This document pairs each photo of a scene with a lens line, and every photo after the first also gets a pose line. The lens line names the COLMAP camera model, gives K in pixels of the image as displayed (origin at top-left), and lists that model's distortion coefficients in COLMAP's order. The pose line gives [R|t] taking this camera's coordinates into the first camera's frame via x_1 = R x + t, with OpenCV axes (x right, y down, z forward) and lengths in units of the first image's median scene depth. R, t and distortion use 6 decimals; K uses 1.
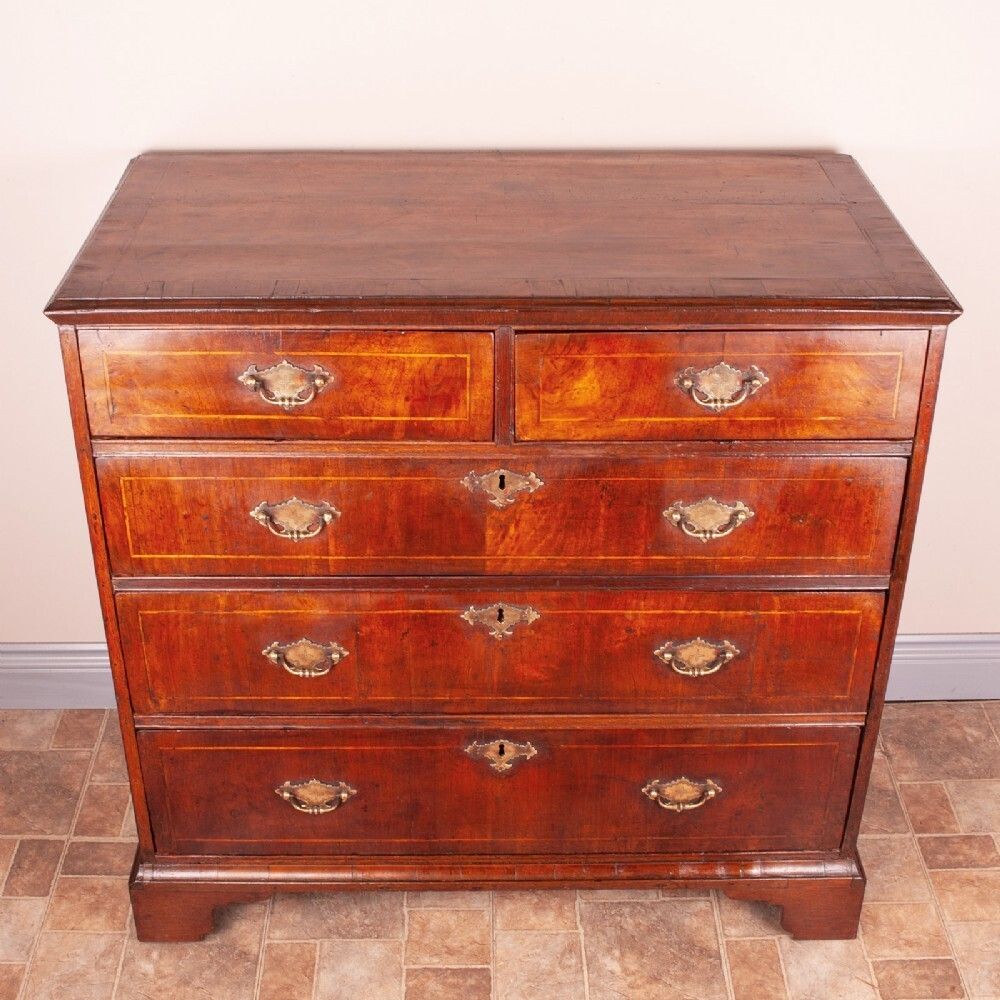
lens RADIAL K [[1509.8, 0, 500.0], [0, 1509.8, 500.0], [0, 0, 1]] dist [-0.139682, 0.053342]
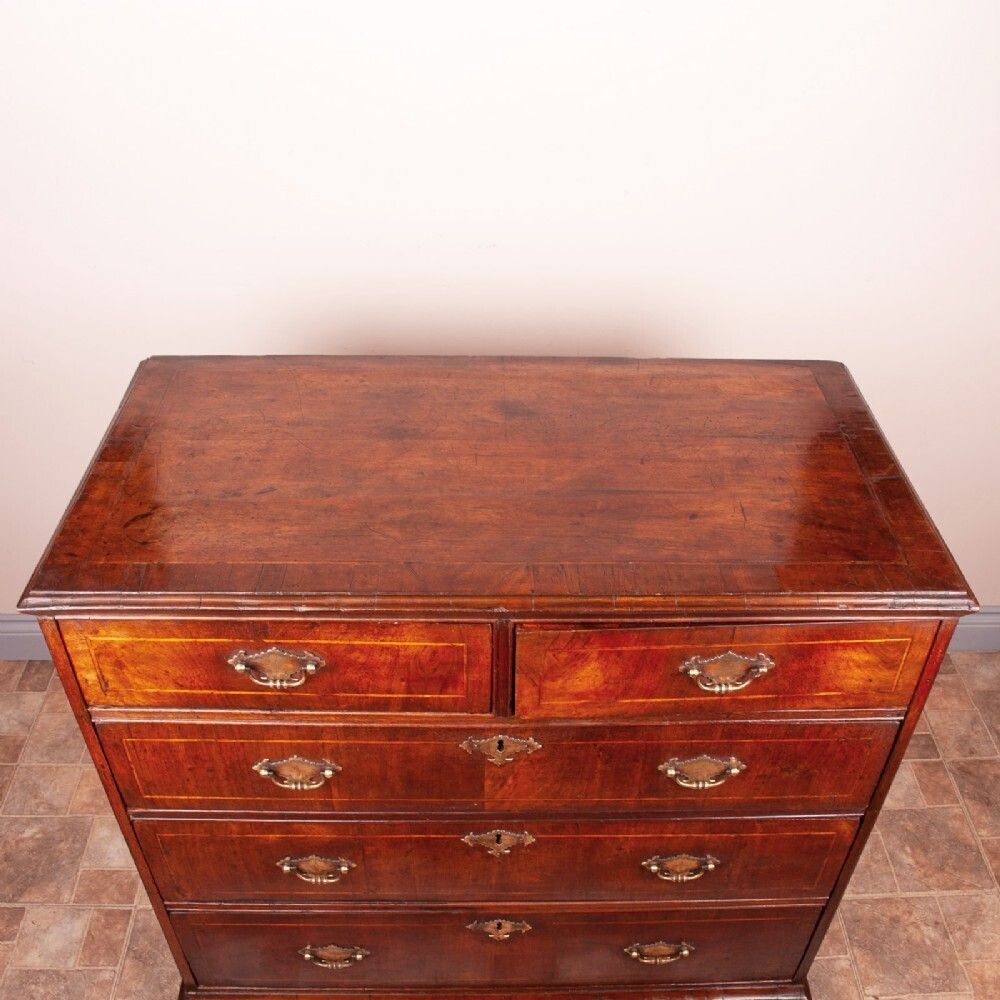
lens RADIAL K [[1020.7, 0, 522.2], [0, 1020.7, 590.3], [0, 0, 1]] dist [-0.172663, 0.138284]
pose [[0.999787, 0.006850, 0.019484, 0.001854], [-0.010103, 0.985020, 0.172146, -0.222871], [-0.018013, -0.172306, 0.984879, 0.341735]]
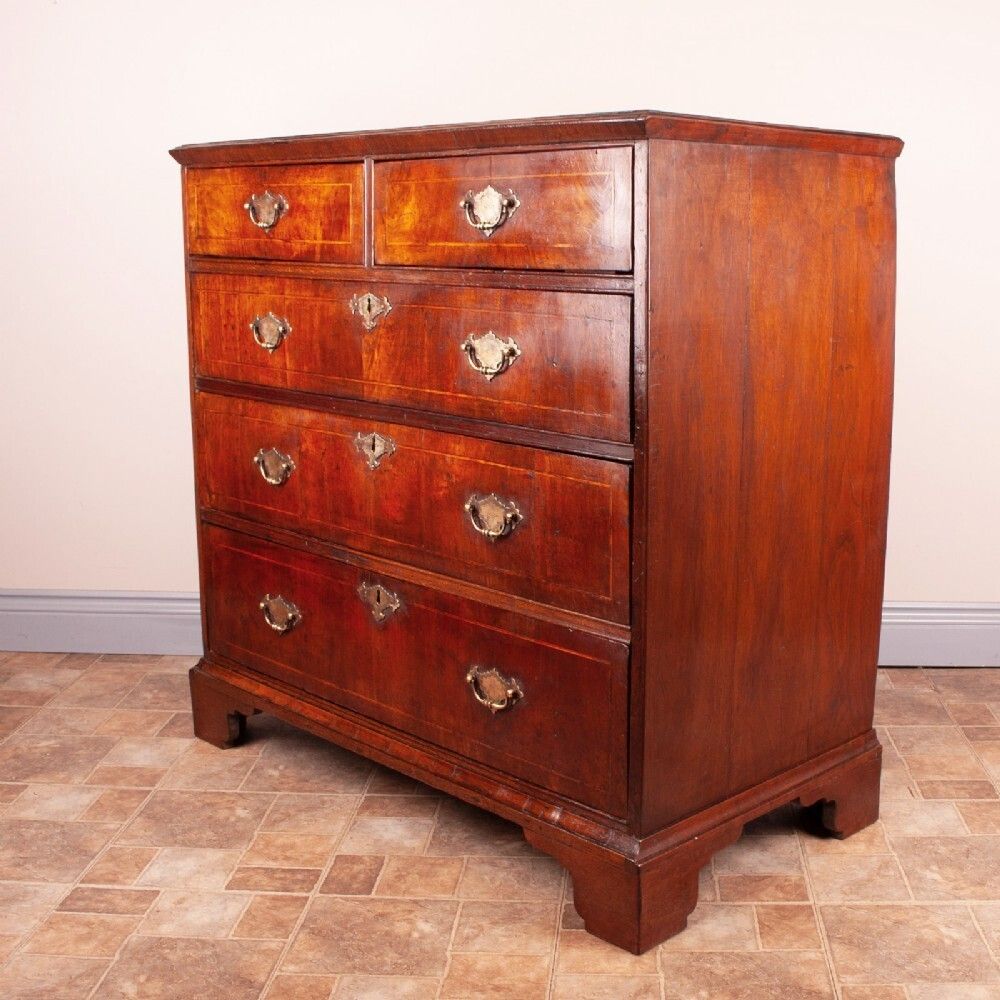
lens RADIAL K [[1421.5, 0, 609.0], [0, 1421.5, 501.7], [0, 0, 1]] dist [-0.159795, 0.044317]
pose [[0.713930, 0.134832, -0.687113, 0.870747], [-0.360683, 0.911901, -0.195818, 0.263552], [0.600177, 0.387630, 0.699665, 0.398694]]
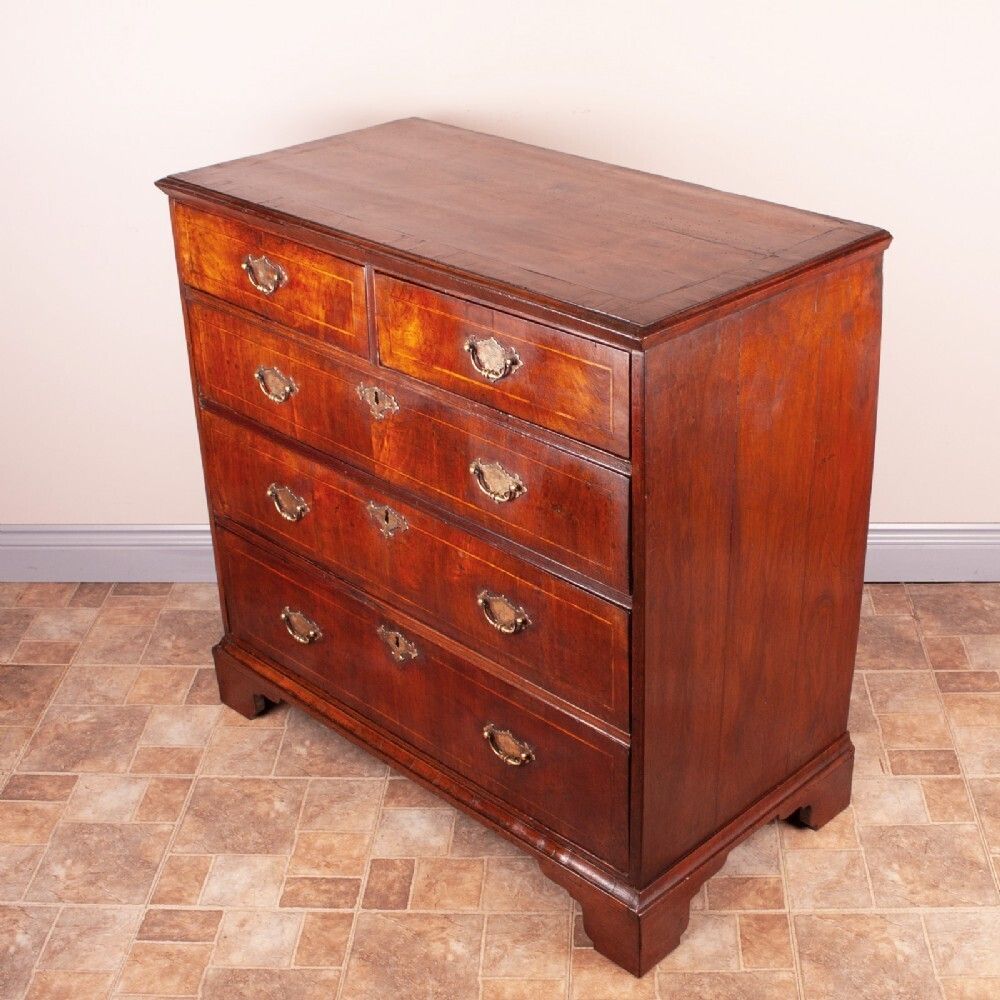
lens RADIAL K [[1585.9, 0, 622.4], [0, 1585.9, 501.8], [0, 0, 1]] dist [-0.146898, -0.027932]
pose [[0.730108, 0.306897, -0.610538, 0.918640], [-0.347024, 0.936206, 0.055612, -0.070455], [0.588656, 0.171268, 0.790032, 0.123334]]
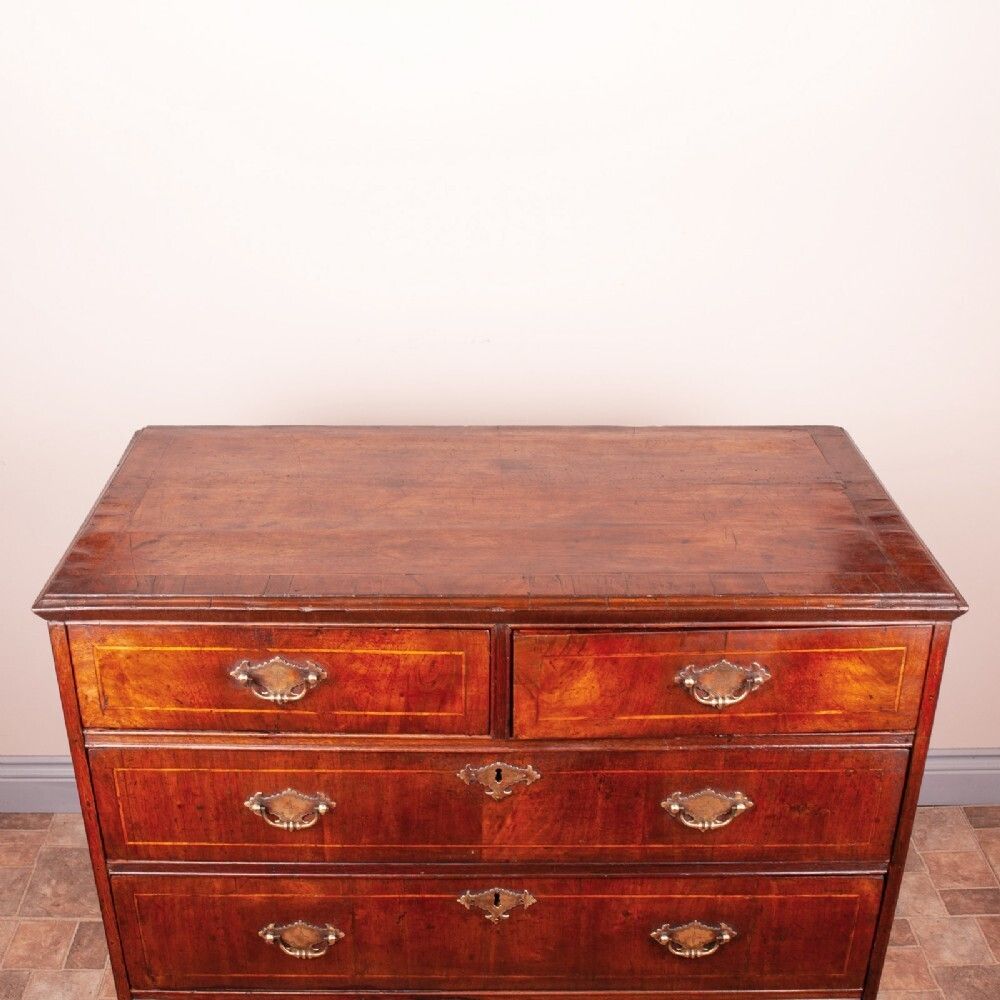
lens RADIAL K [[1310.2, 0, 486.9], [0, 1310.2, 600.2], [0, 0, 1]] dist [-0.137046, 0.135372]
pose [[0.999955, 0.001389, -0.009350, 0.001514], [-0.001803, 0.999009, -0.044479, -0.085230], [0.009279, 0.044494, 0.998967, 0.136379]]
